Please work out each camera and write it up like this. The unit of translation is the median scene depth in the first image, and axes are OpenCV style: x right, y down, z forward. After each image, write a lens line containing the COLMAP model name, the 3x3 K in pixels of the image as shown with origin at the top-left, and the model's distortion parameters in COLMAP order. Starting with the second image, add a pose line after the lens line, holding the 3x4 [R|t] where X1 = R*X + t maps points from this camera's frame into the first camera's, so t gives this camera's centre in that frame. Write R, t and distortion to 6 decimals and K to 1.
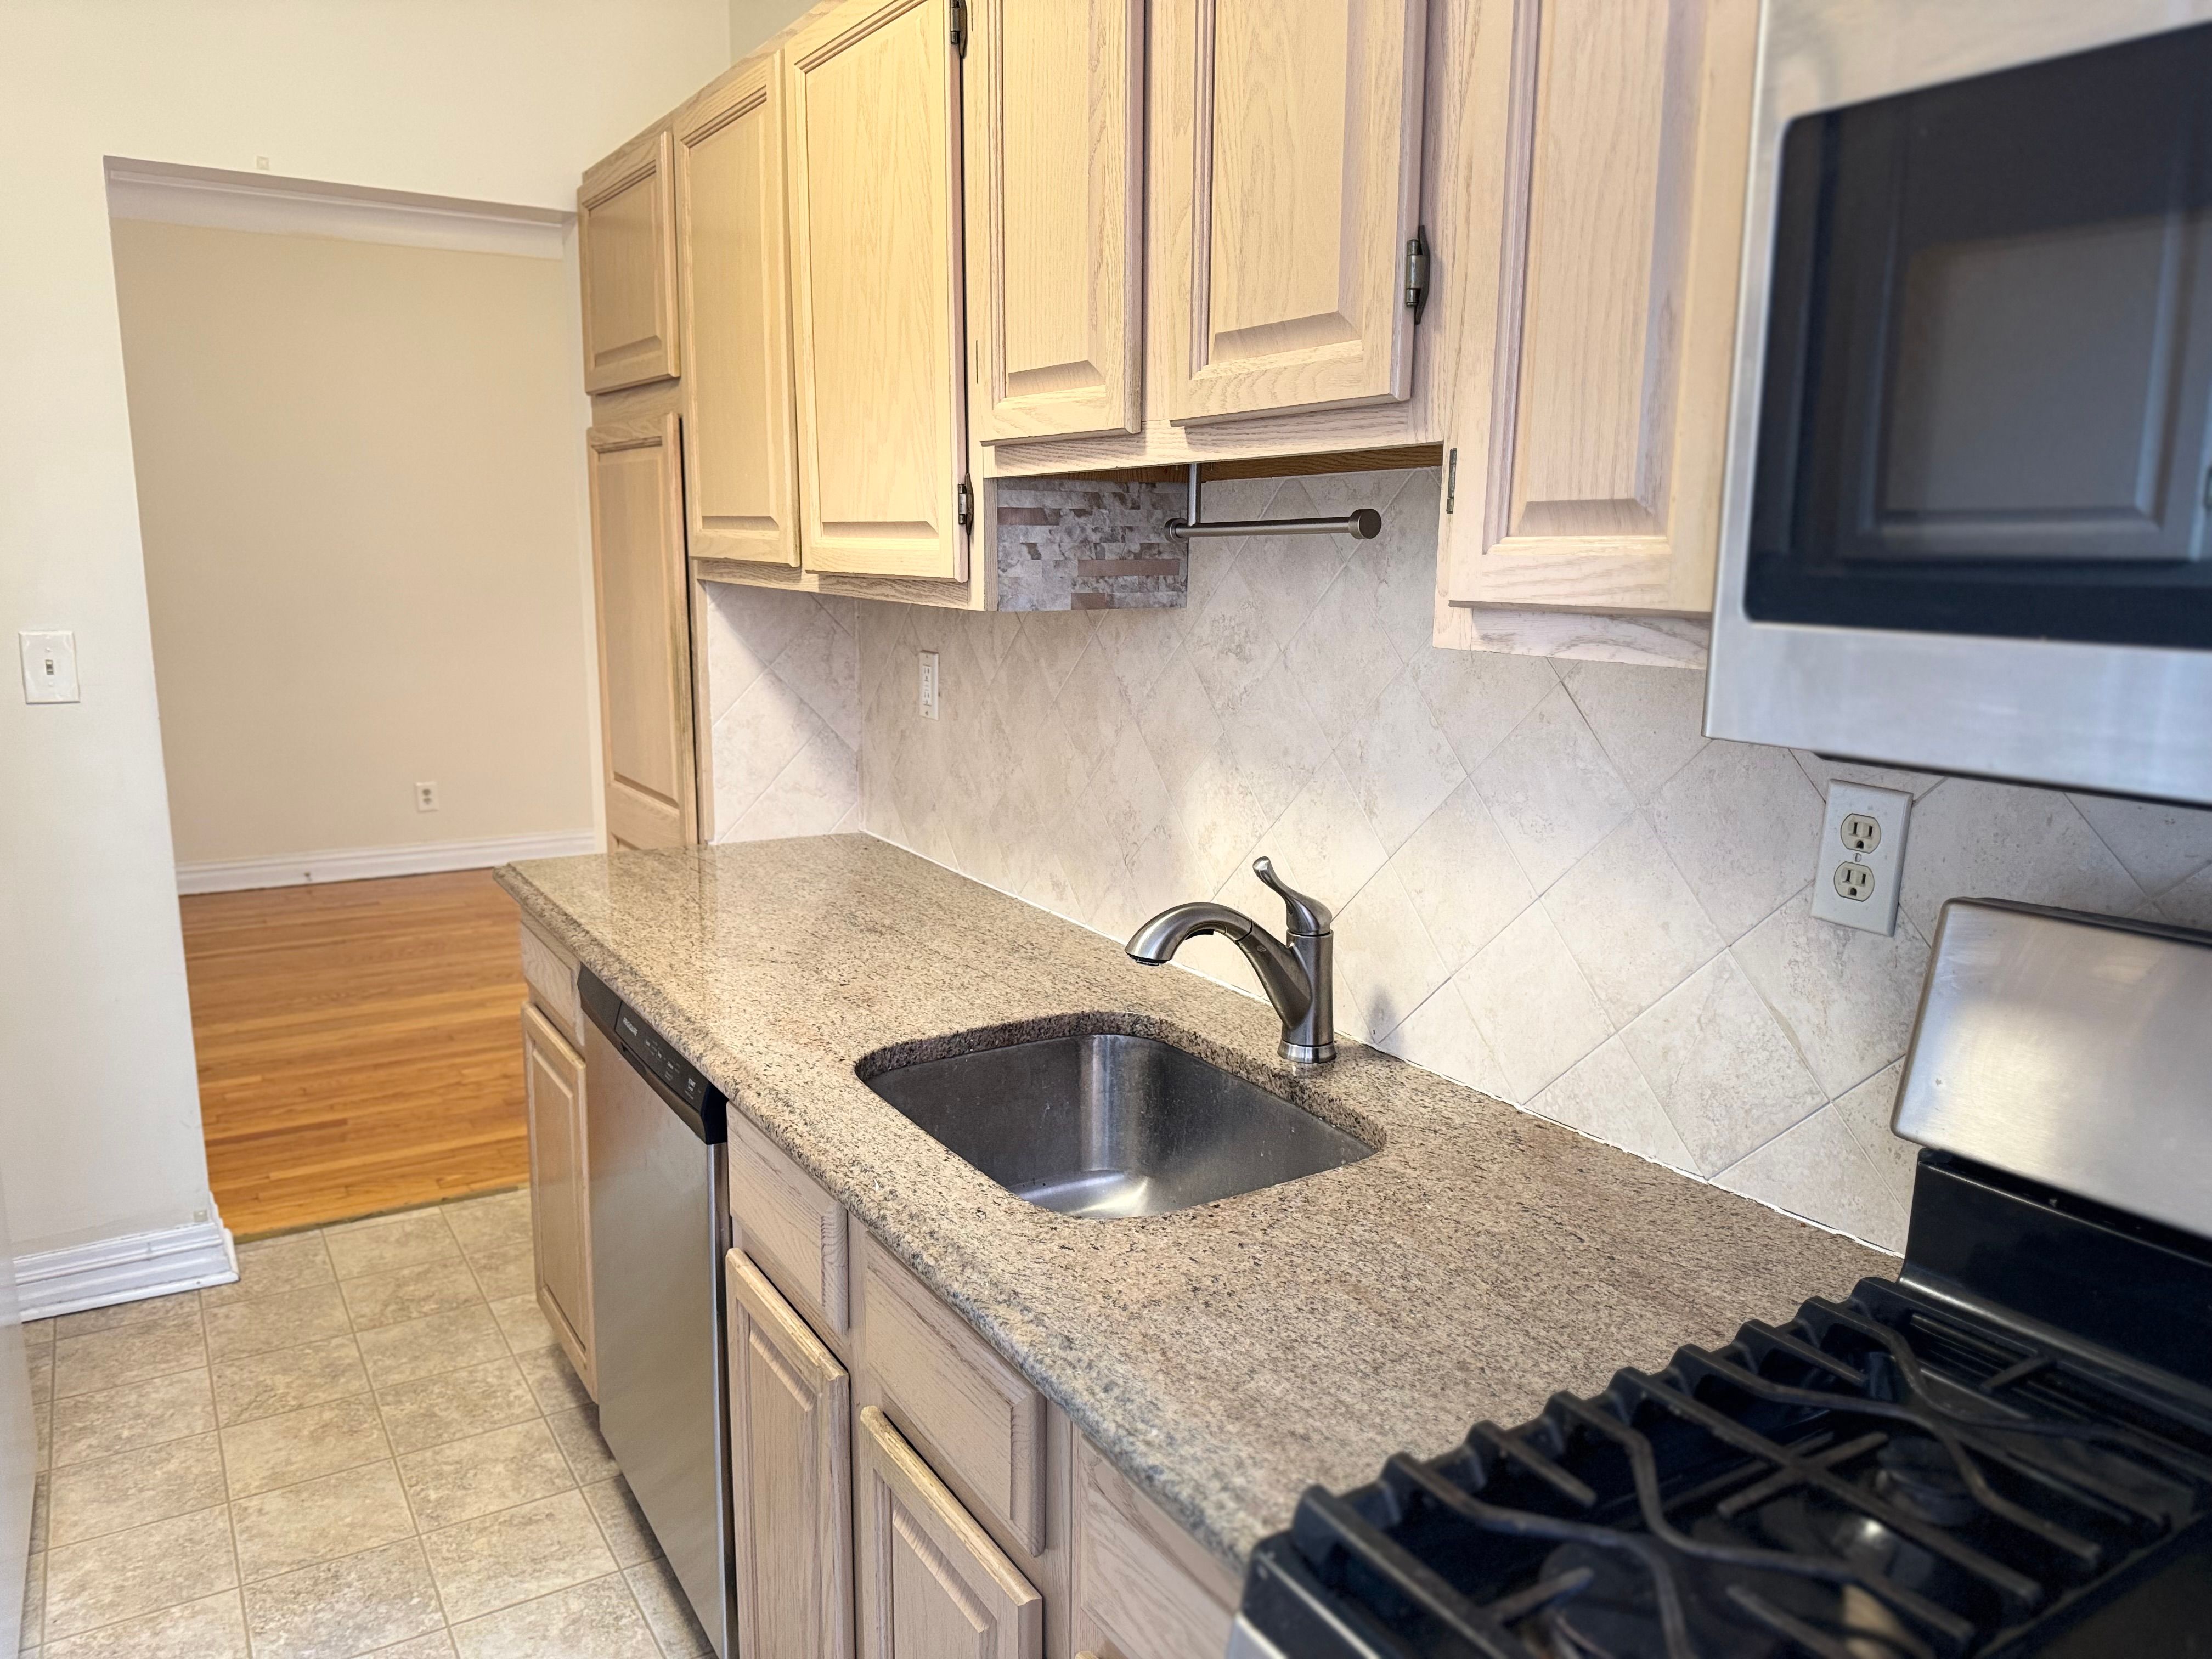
lens RADIAL K [[1612.8, 0, 1113.9], [0, 1612.8, 828.4], [0, 0, 1]] dist [0.102081, -0.108837]
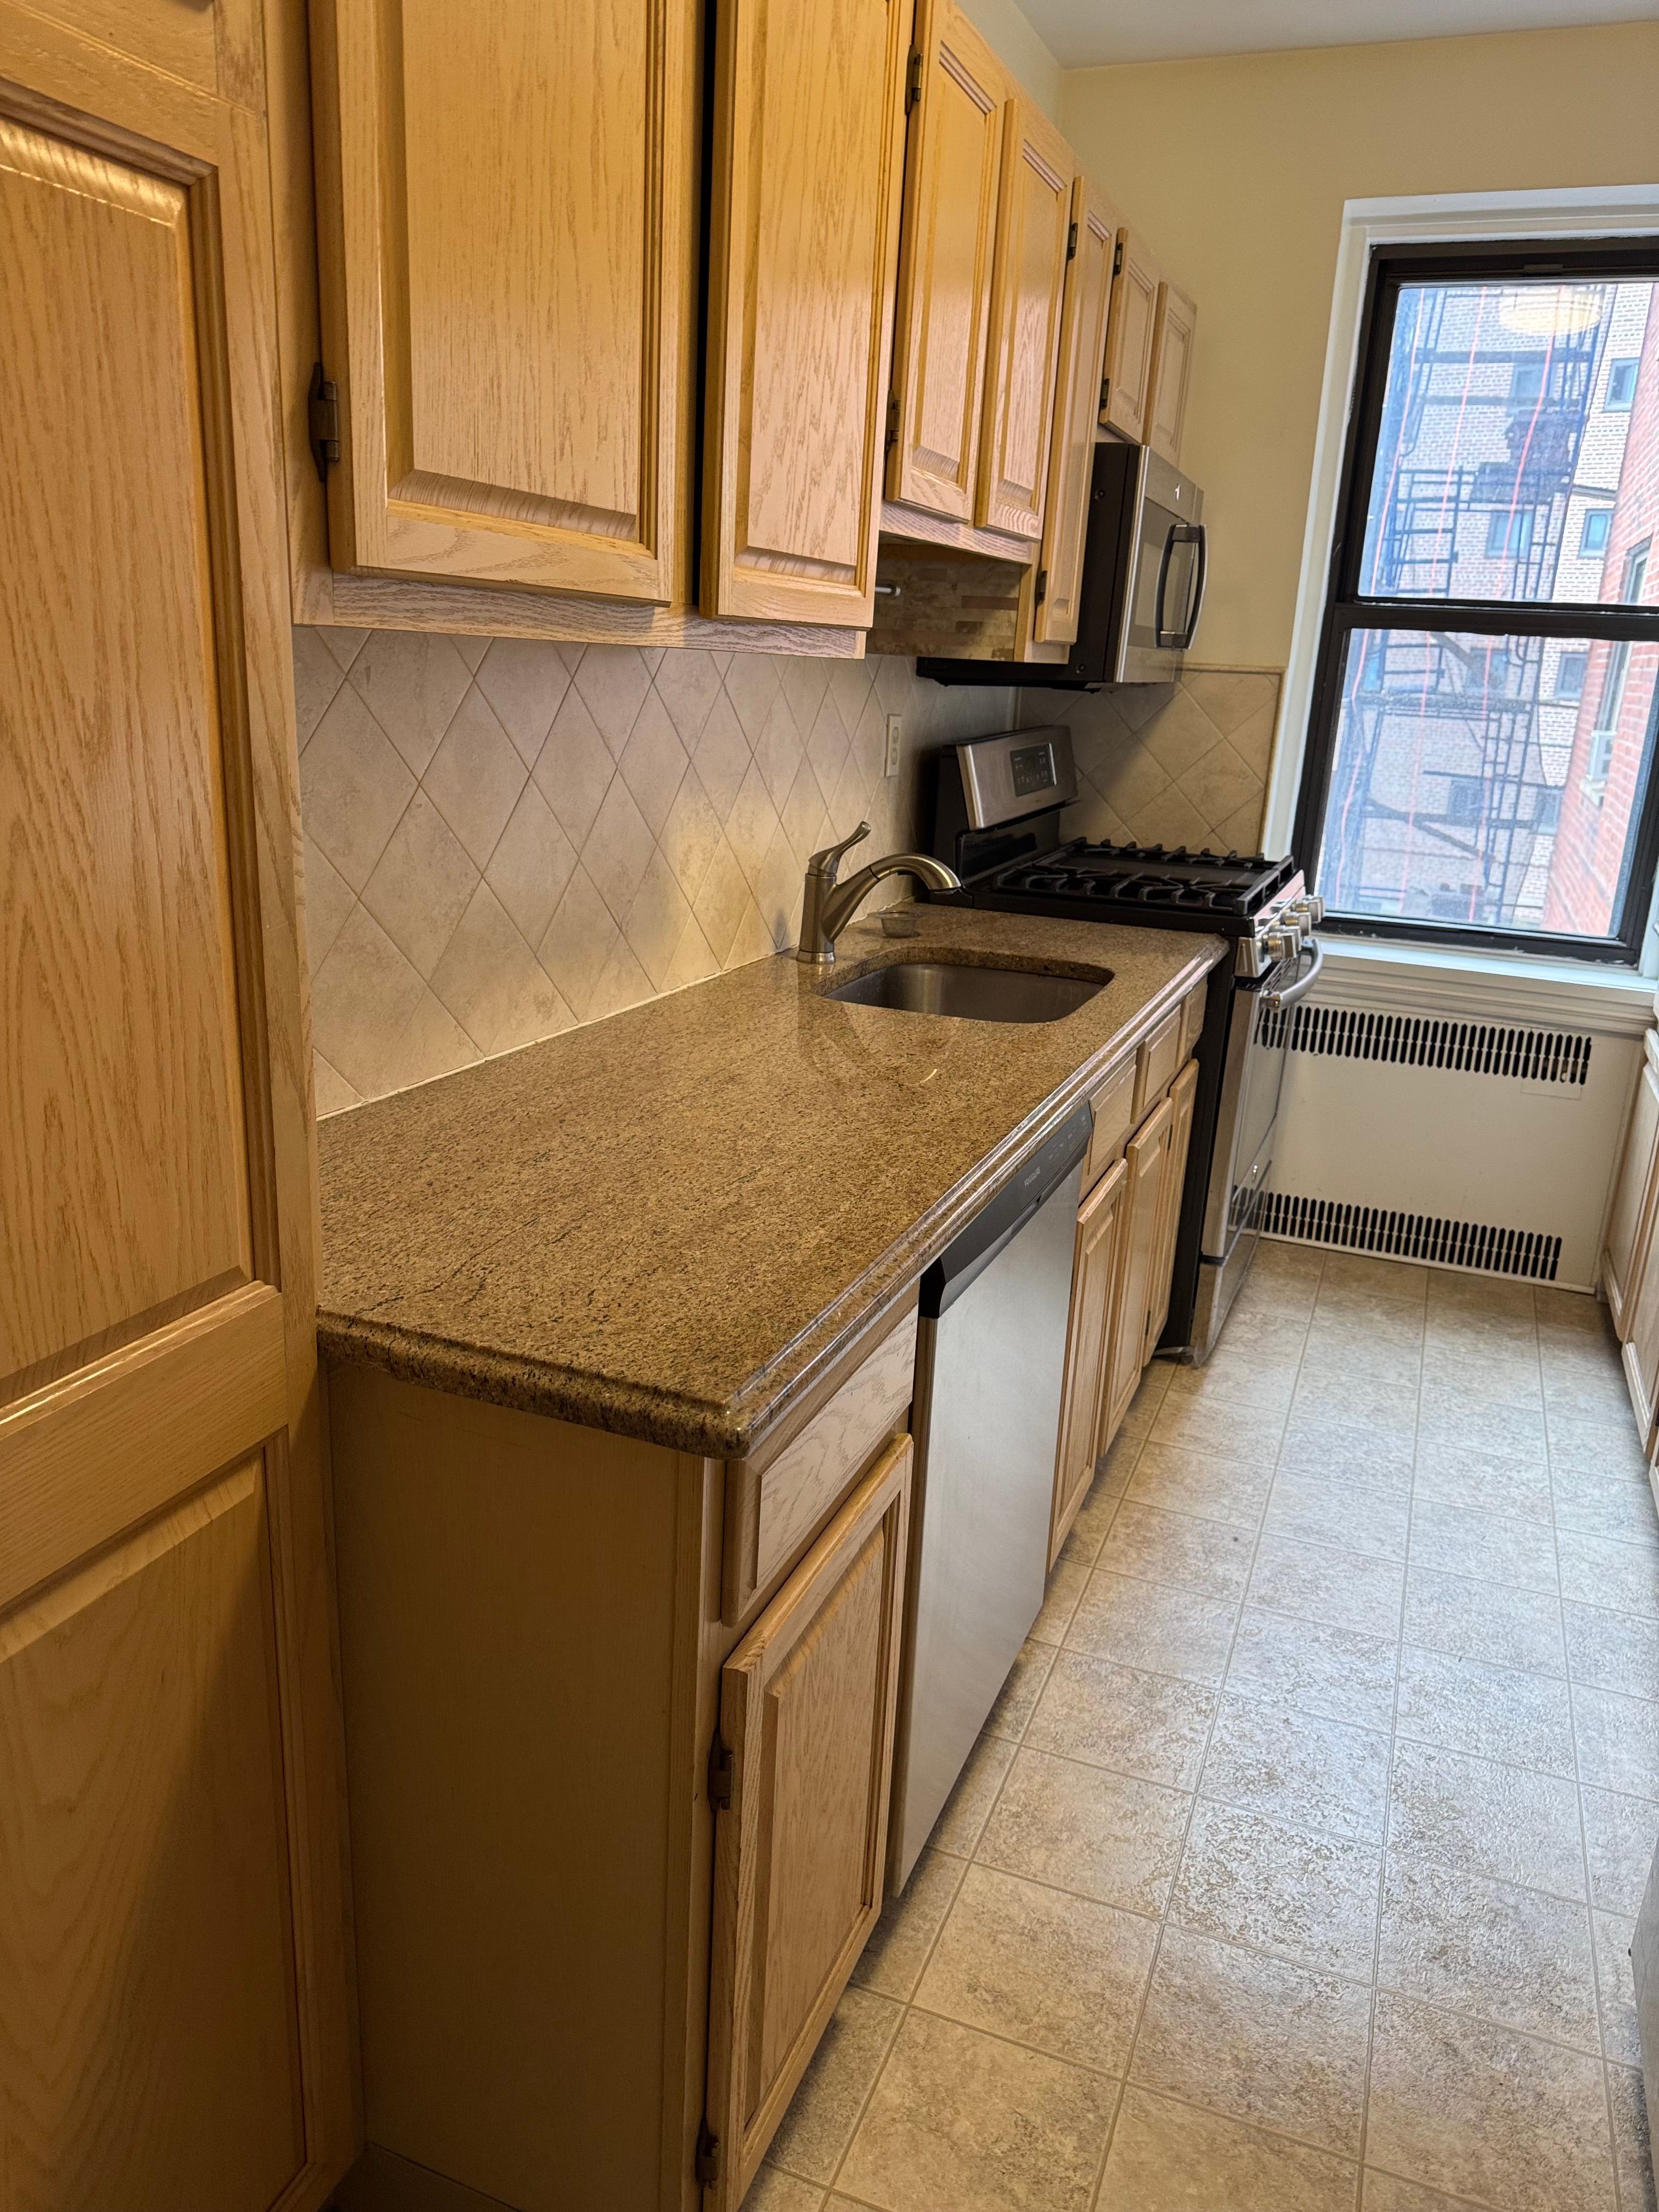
lens RADIAL K [[1612.8, 0, 818.8], [0, 1612.8, 1132.5], [0, 0, 1]] dist [0.102081, -0.108837]
pose [[-0.599963, -0.263927, 0.755240, -0.791339], [0.088949, 0.916158, 0.390822, -0.223174], [-0.795068, 0.301656, -0.526185, 1.398862]]
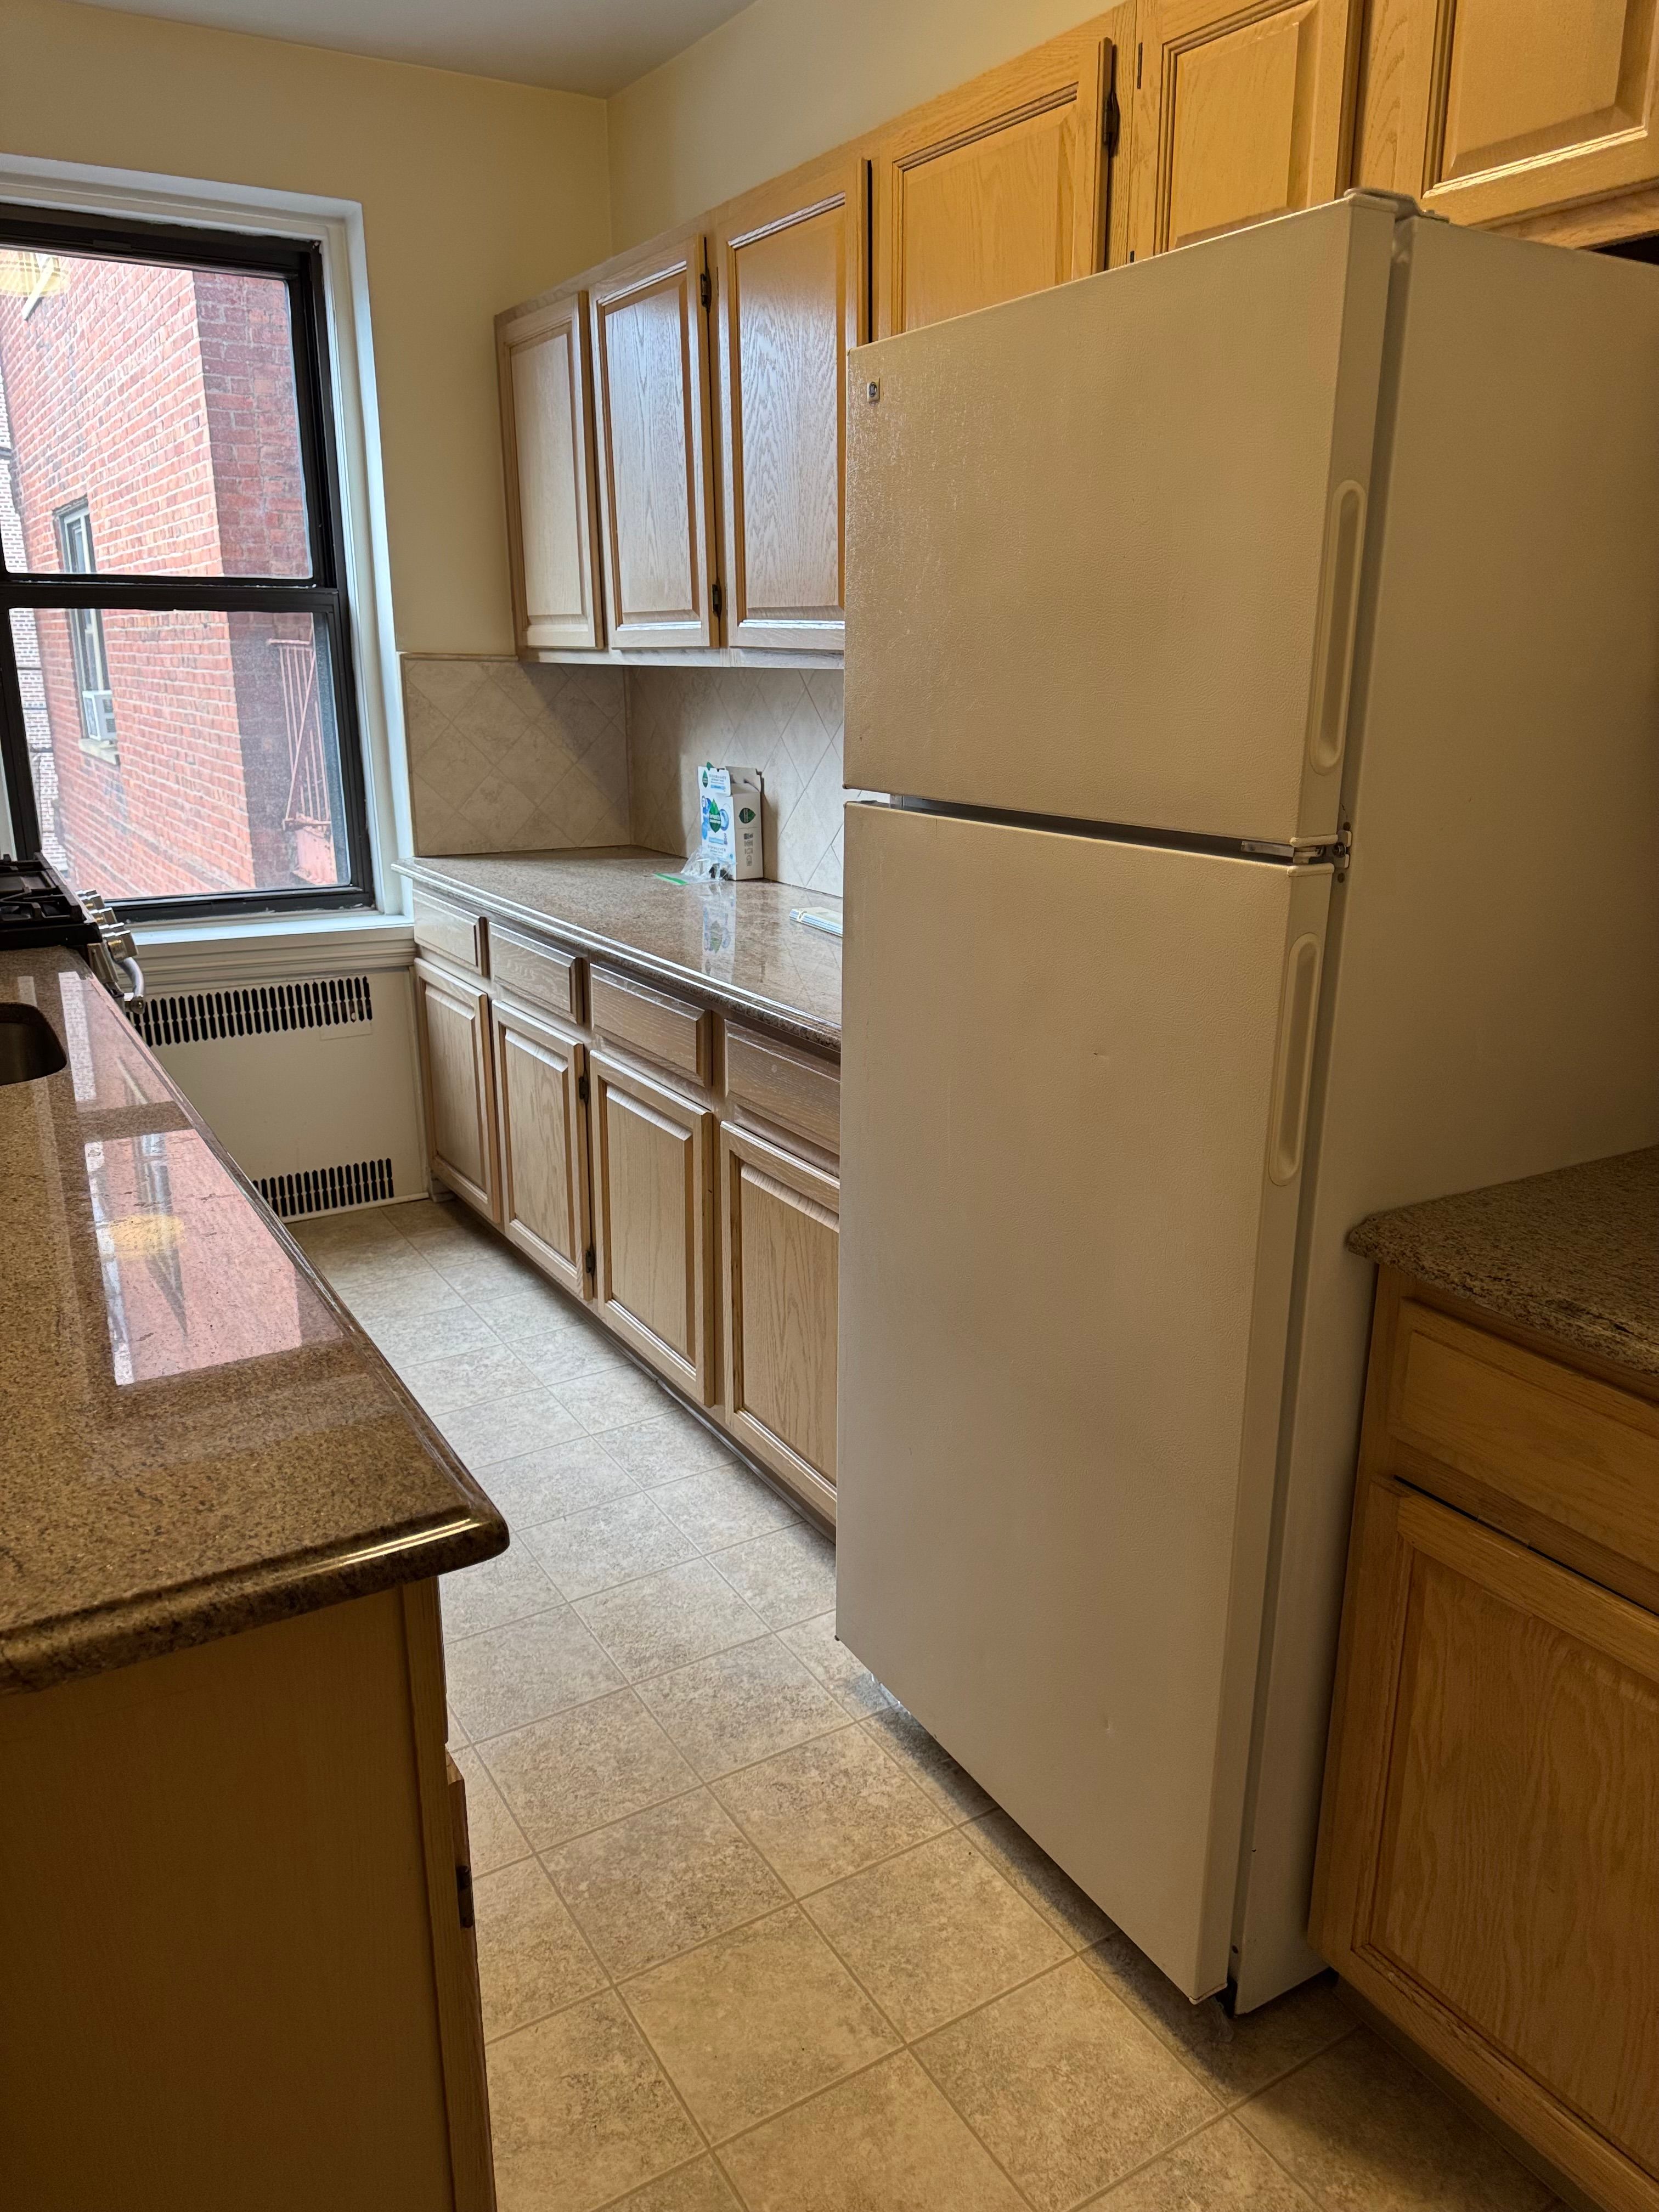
lens RADIAL K [[1612.8, 0, 818.8], [0, 1612.8, 1132.5], [0, 0, 1]] dist [0.102081, -0.108837]
pose [[-0.999811, -0.003776, 0.019080, -0.548080], [0.005389, 0.888794, 0.458275, -0.262256], [-0.018689, 0.458291, -0.888606, 1.541090]]
